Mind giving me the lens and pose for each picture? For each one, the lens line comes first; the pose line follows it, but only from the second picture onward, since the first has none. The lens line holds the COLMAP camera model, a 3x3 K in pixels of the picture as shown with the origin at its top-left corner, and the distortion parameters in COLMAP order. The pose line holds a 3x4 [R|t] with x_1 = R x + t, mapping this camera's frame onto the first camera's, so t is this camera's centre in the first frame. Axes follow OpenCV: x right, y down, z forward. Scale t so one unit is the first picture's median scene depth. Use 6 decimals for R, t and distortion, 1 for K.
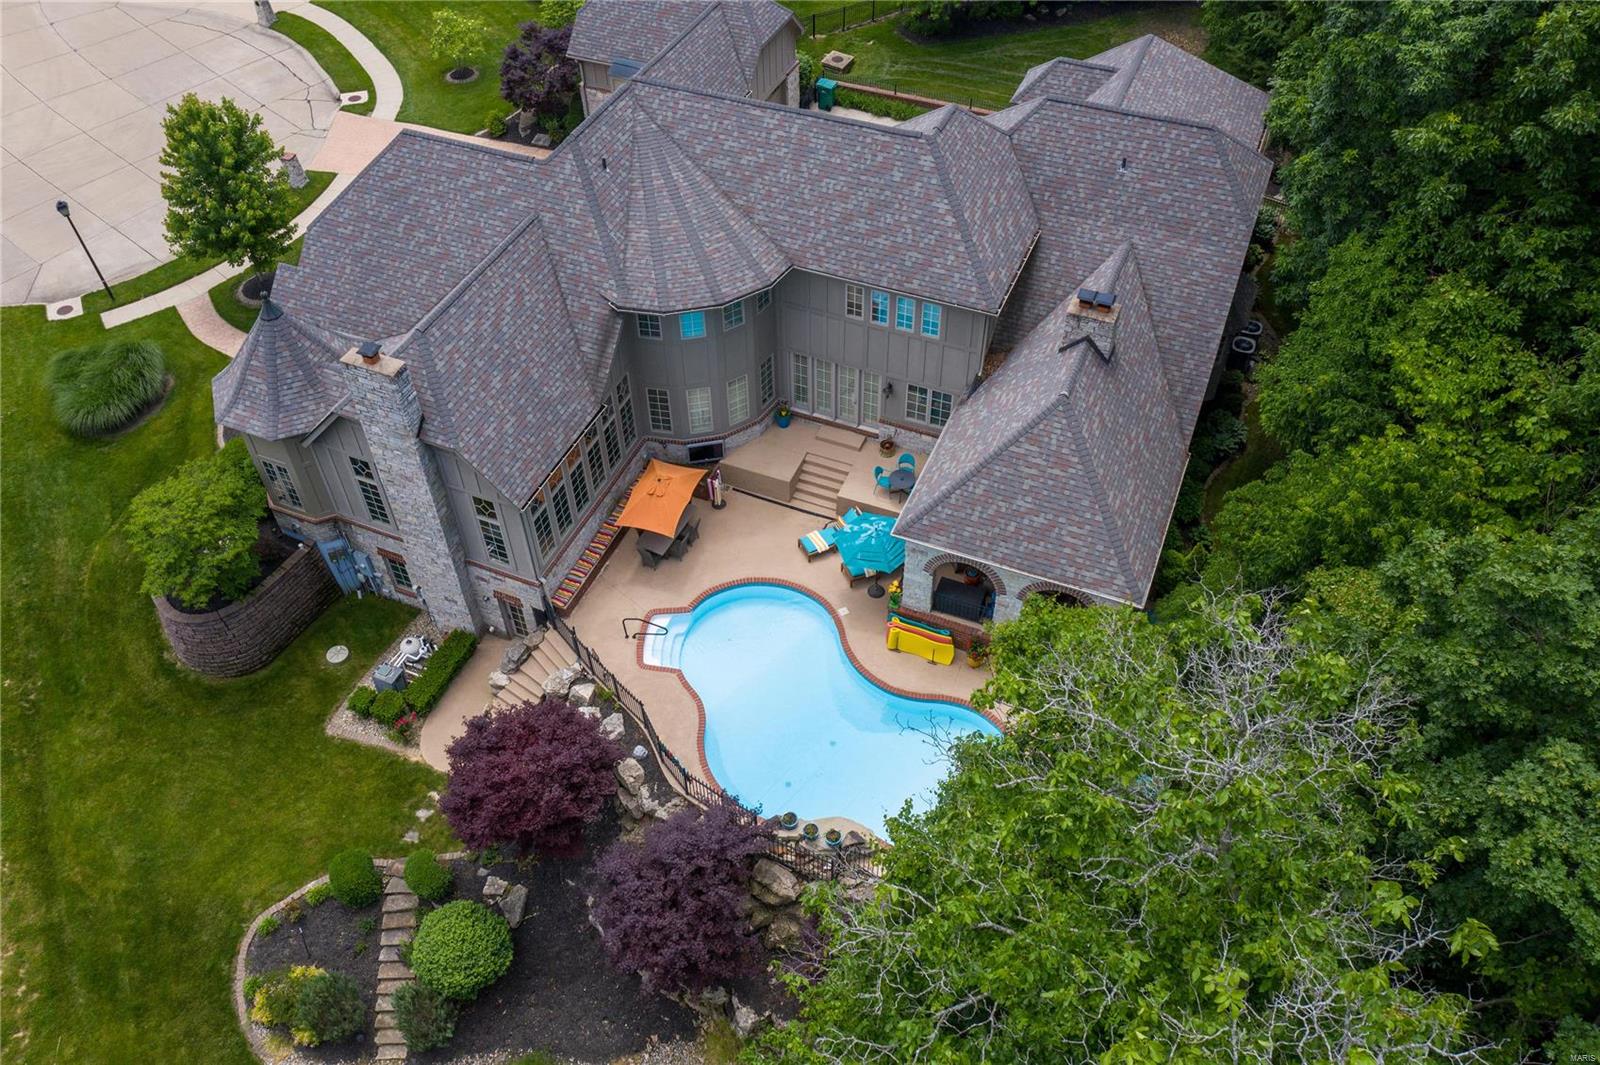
lens RADIAL K [[1262.1, 0, 791.5], [0, 1262.1, 532.9], [0, 0, 1]] dist [-0.004987, 0.000211]
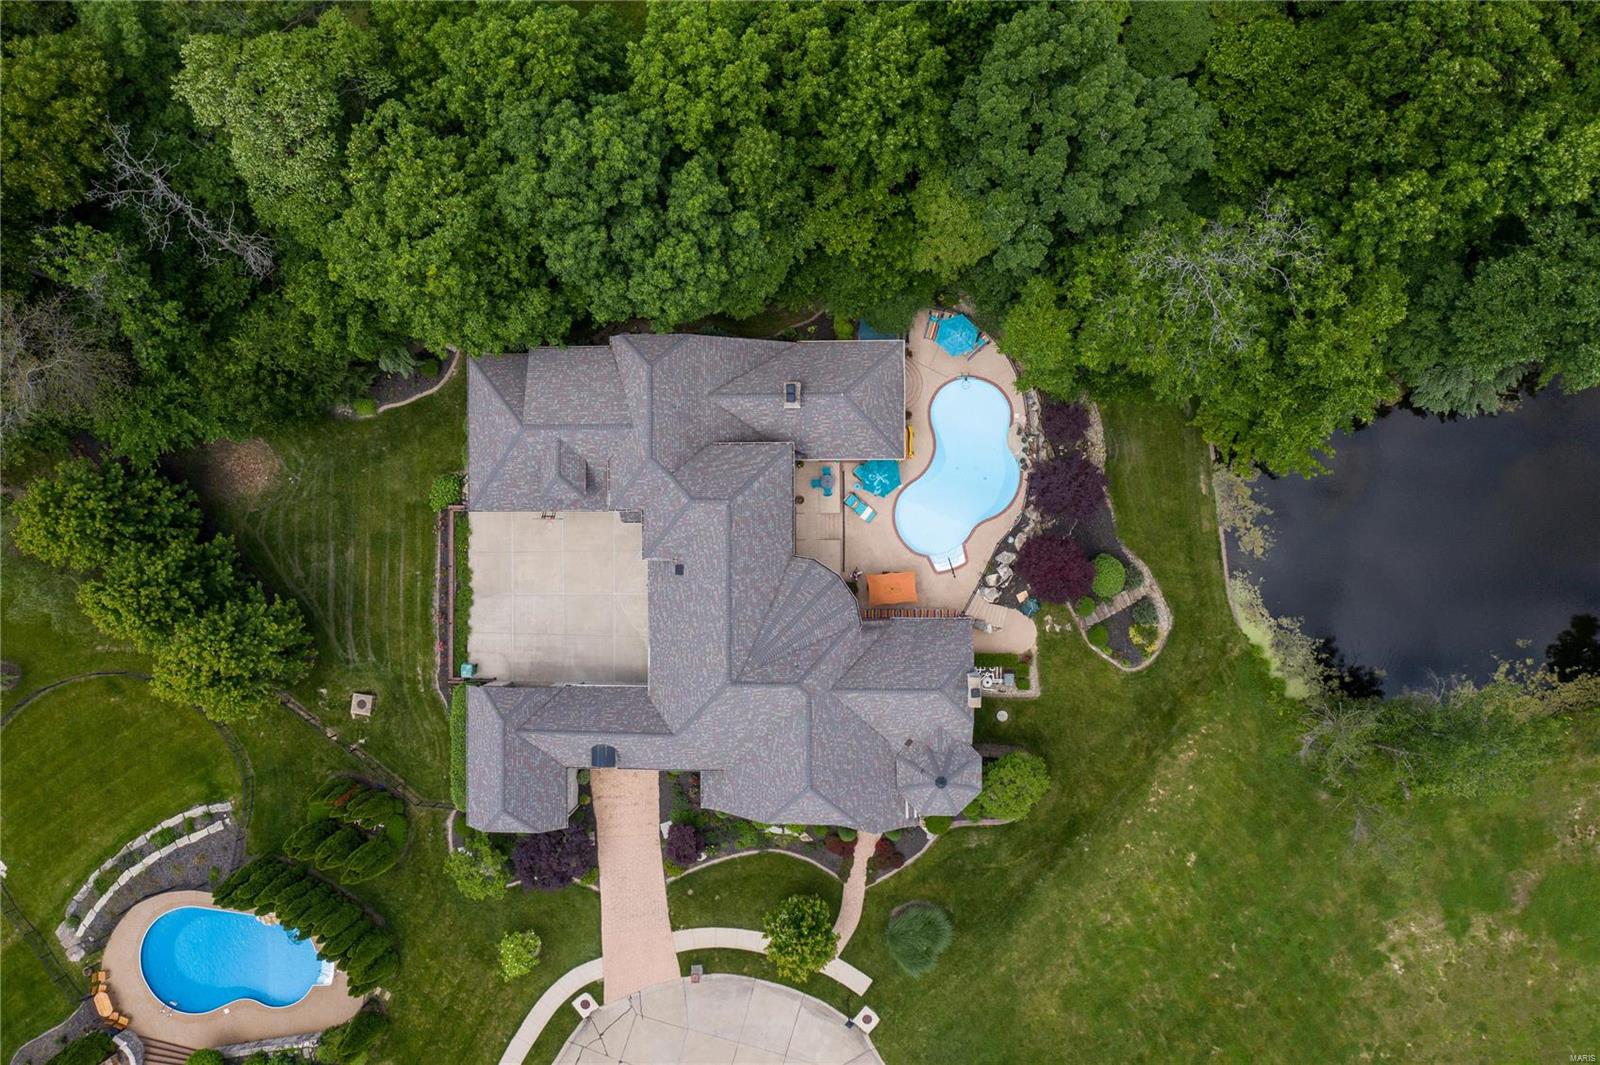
lens RADIAL K [[1262.1, 0, 791.5], [0, 1262.1, 532.9], [0, 0, 1]] dist [-0.004987, 0.000211]
pose [[-0.393589, -0.918740, 0.031709, -0.024905], [0.717565, -0.285479, 0.635297, -1.364252], [-0.574621, 0.272799, 0.771616, -0.443579]]
